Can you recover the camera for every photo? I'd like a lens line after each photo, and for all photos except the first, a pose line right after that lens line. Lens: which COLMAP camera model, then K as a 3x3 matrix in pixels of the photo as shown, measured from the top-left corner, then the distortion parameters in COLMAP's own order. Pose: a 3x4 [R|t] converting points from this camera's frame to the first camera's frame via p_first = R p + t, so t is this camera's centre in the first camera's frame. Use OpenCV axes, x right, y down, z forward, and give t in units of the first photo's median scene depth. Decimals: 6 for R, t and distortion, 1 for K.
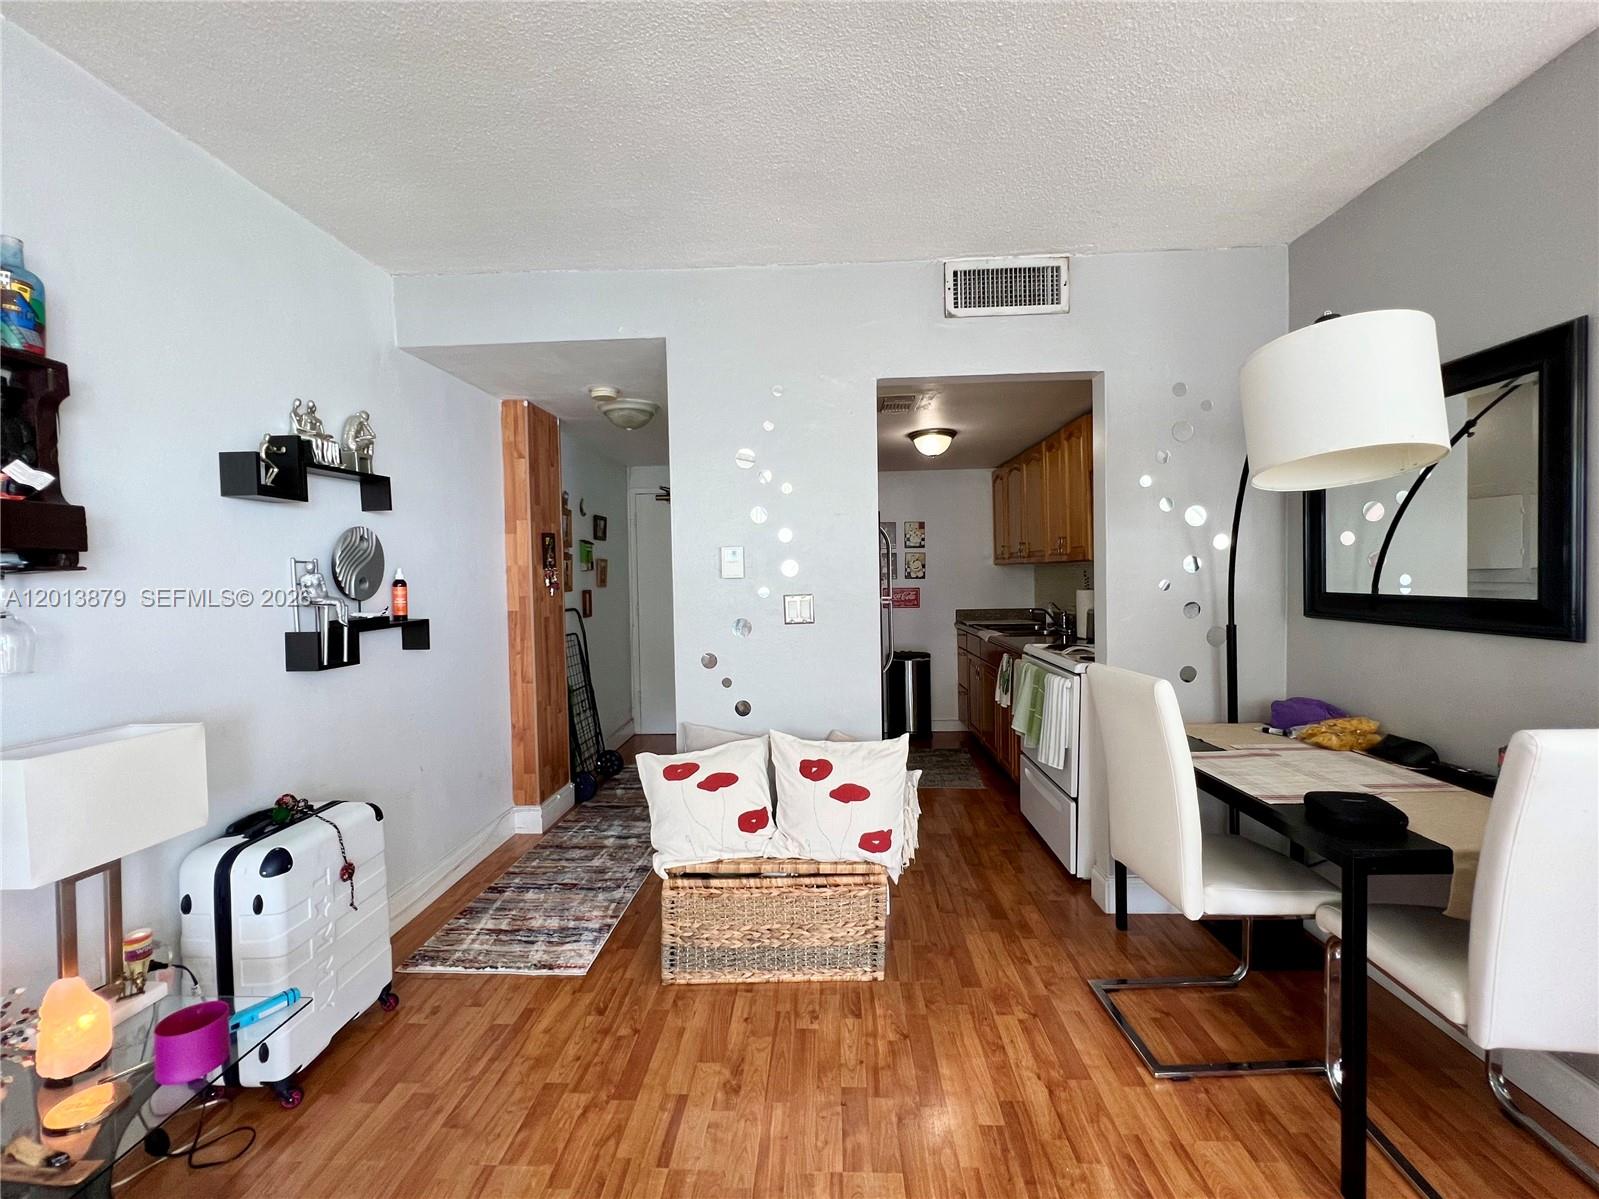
lens RADIAL K [[671.8, 0, 794.0], [0, 671.8, 596.1], [0, 0, 1]] dist [0.000115, 0.000567]
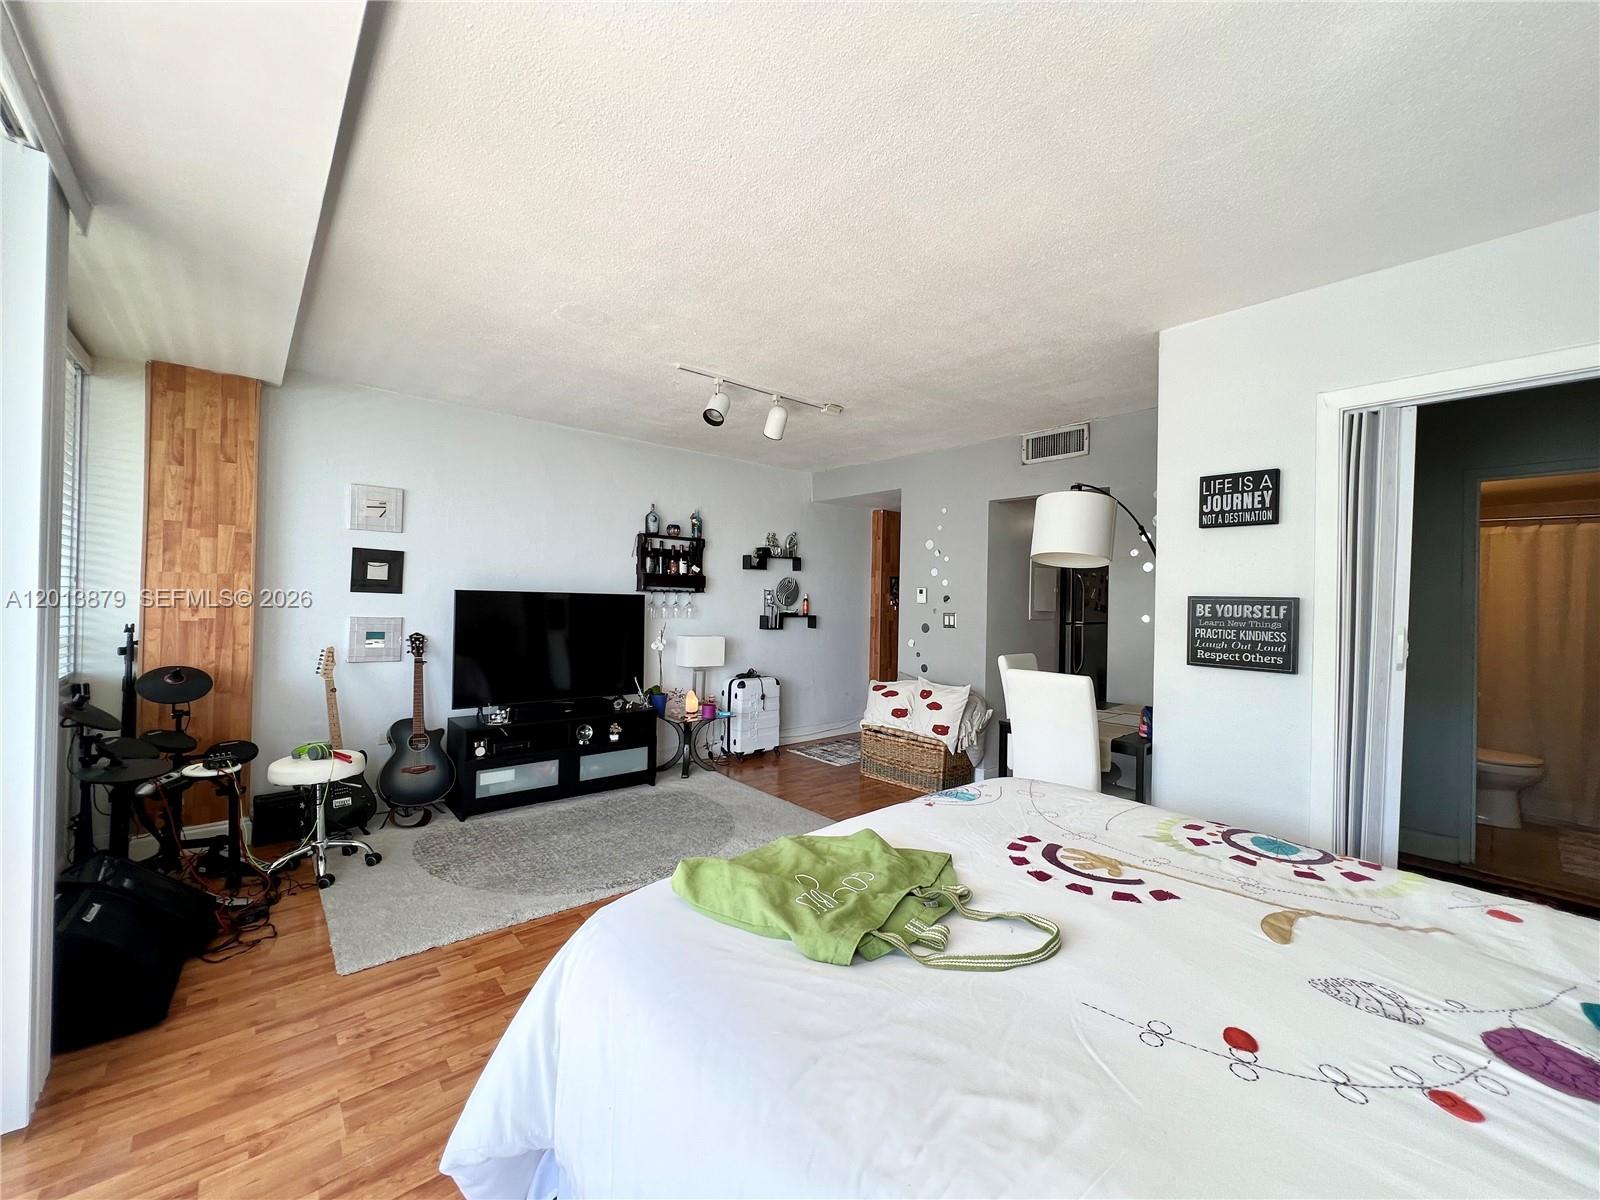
lens RADIAL K [[641.1, 0, 798.0], [0, 641.1, 595.1], [0, 0, 1]] dist [-0.001345, 0.000386]
pose [[0.691861, 0.029898, -0.721412, 1.246926], [-0.056988, 0.998287, -0.013281, -0.004731], [0.719779, 0.050301, 0.692379, -0.732623]]
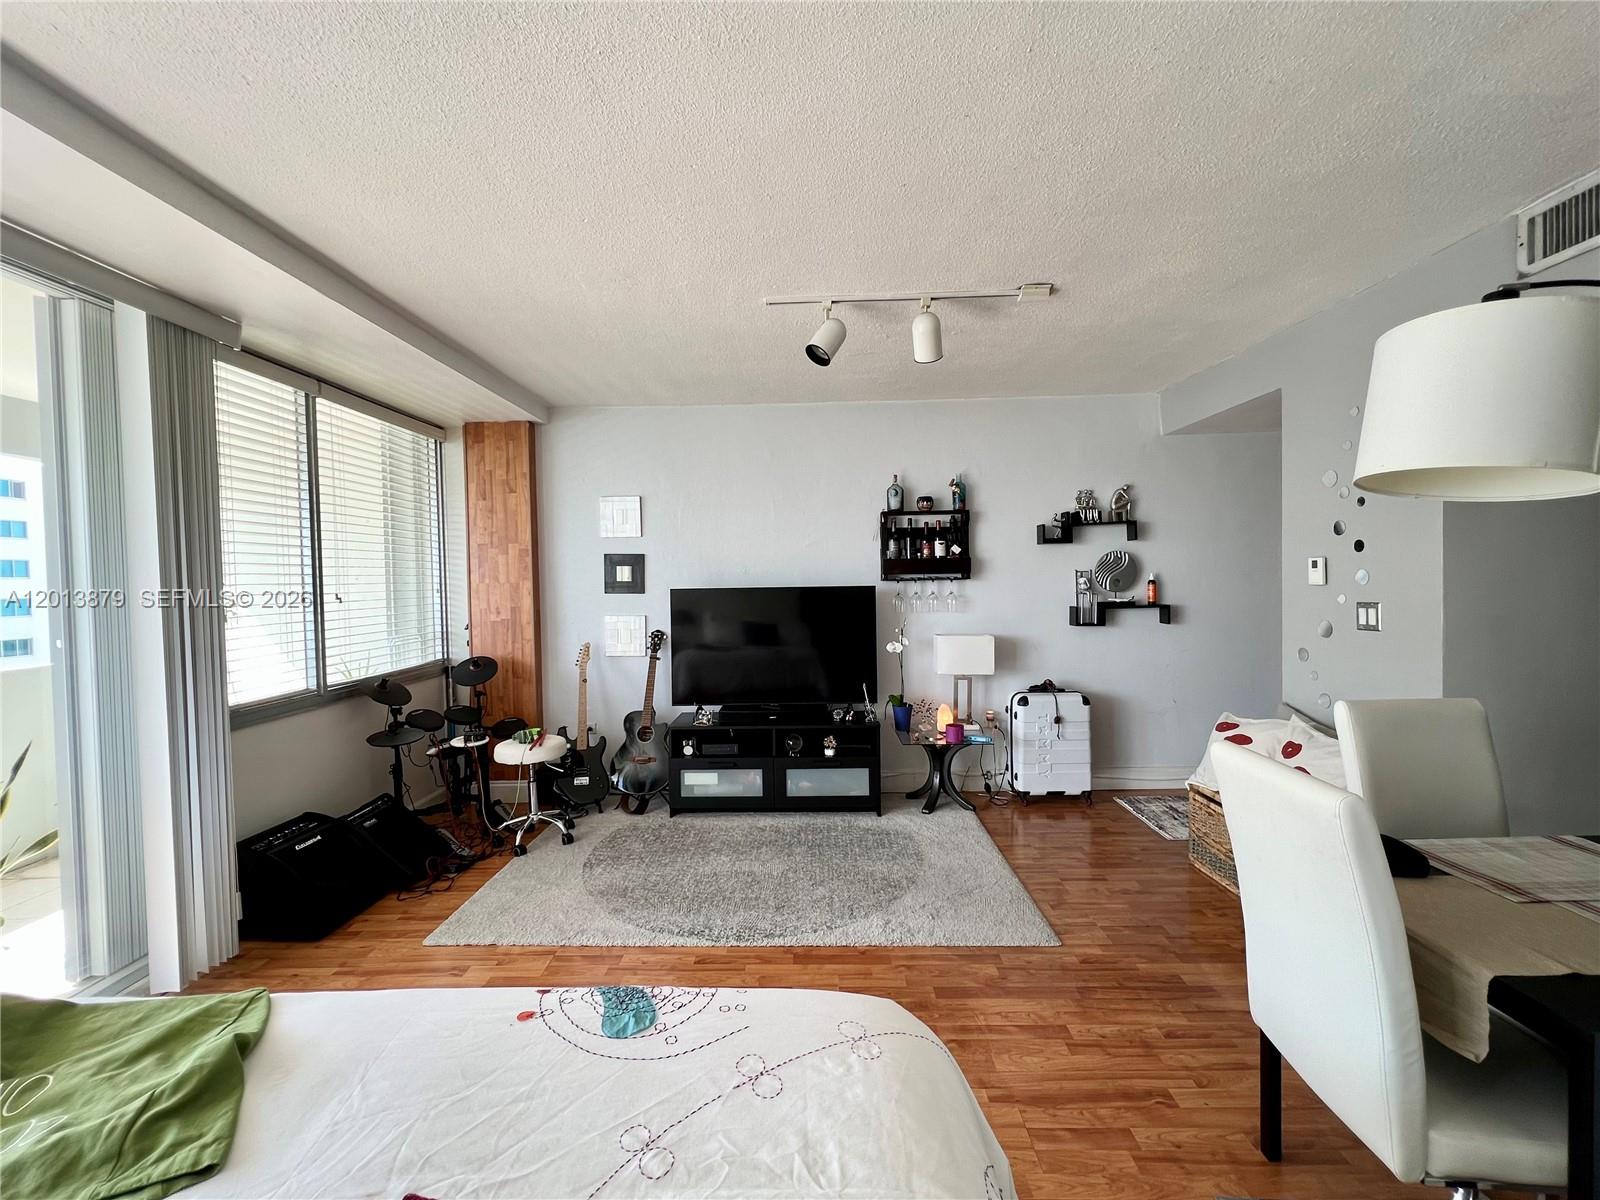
lens RADIAL K [[675.2, 0, 798.7], [0, 675.2, 595.9], [0, 0, 1]] dist [-0.002039, -0.000043]
pose [[0.028121, 0.045363, -0.998575, 1.223355], [-0.011929, 0.998914, 0.045042, -0.058161], [0.999533, 0.010645, 0.028632, 0.100820]]
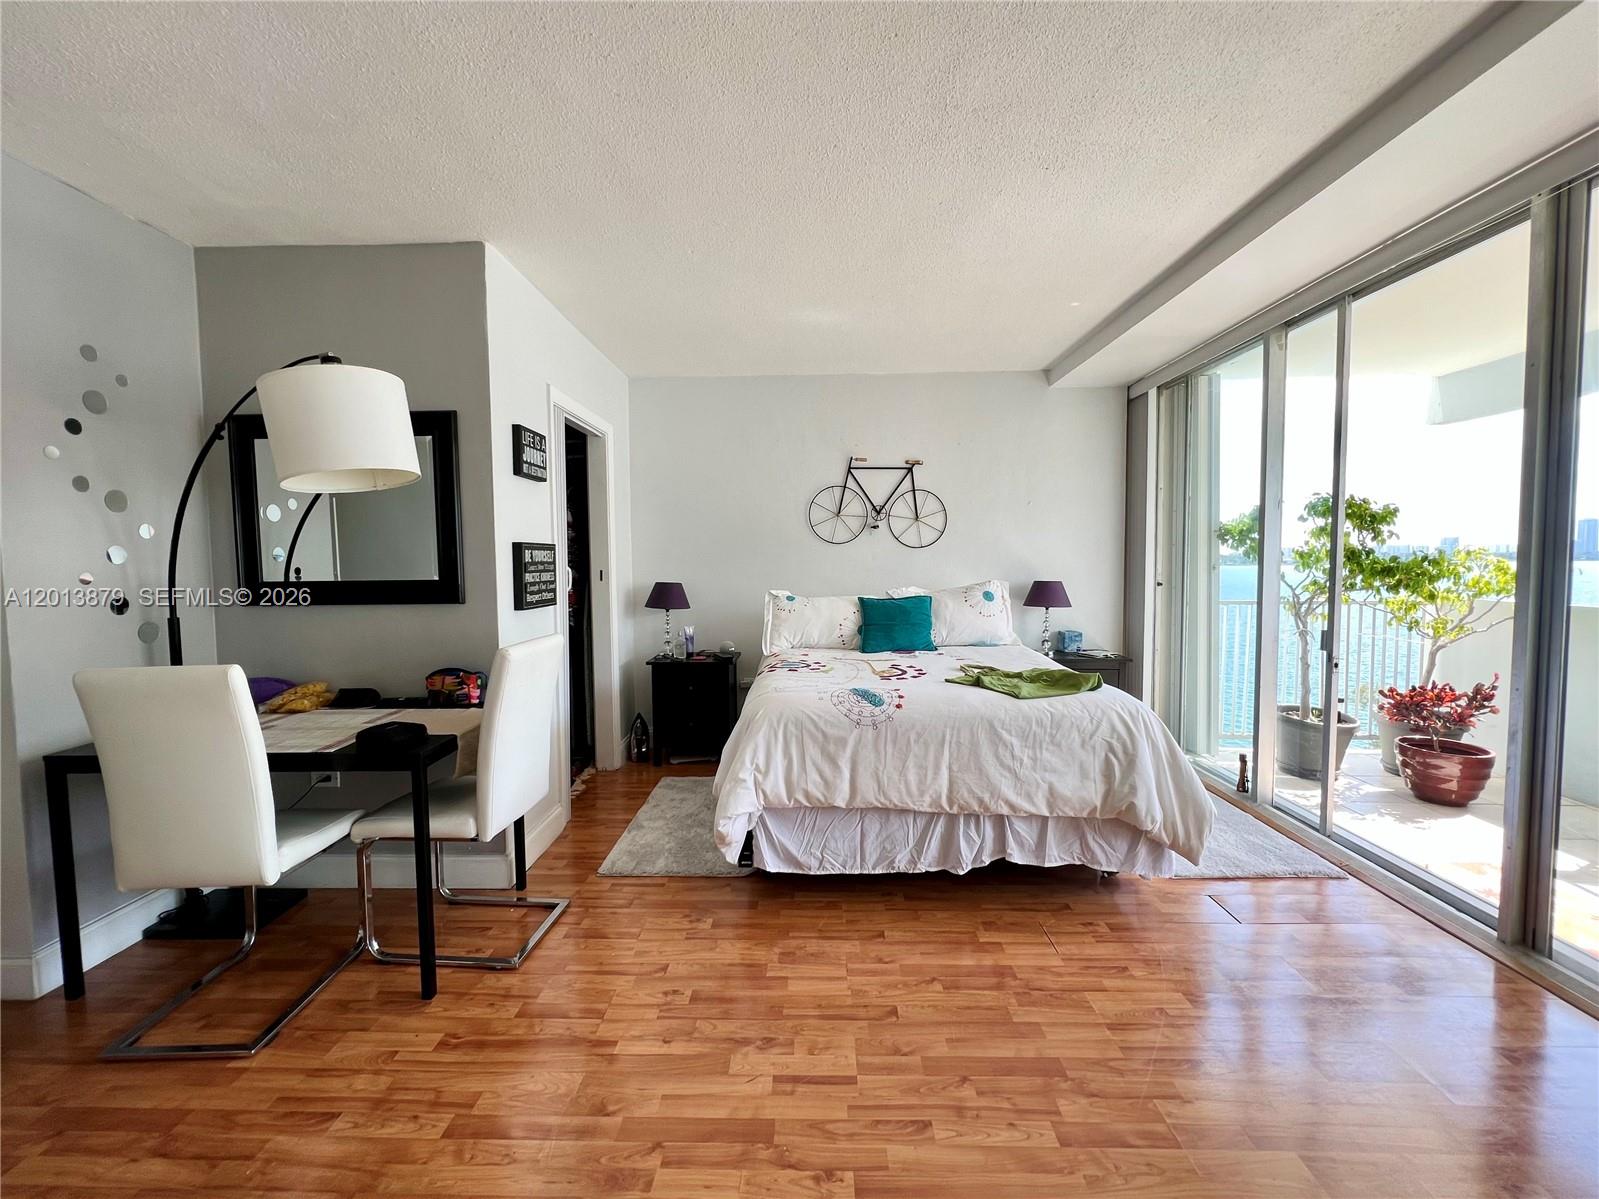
lens RADIAL K [[657.2, 0, 799.5], [0, 657.2, 599.5], [0, 0, 1]] dist [-0.002122, -0.000169]
pose [[-0.021320, -0.042724, 0.998859, -0.350230], [0.043161, 0.998116, 0.043614, 0.015514], [-0.998841, 0.044041, -0.019436, 0.127976]]
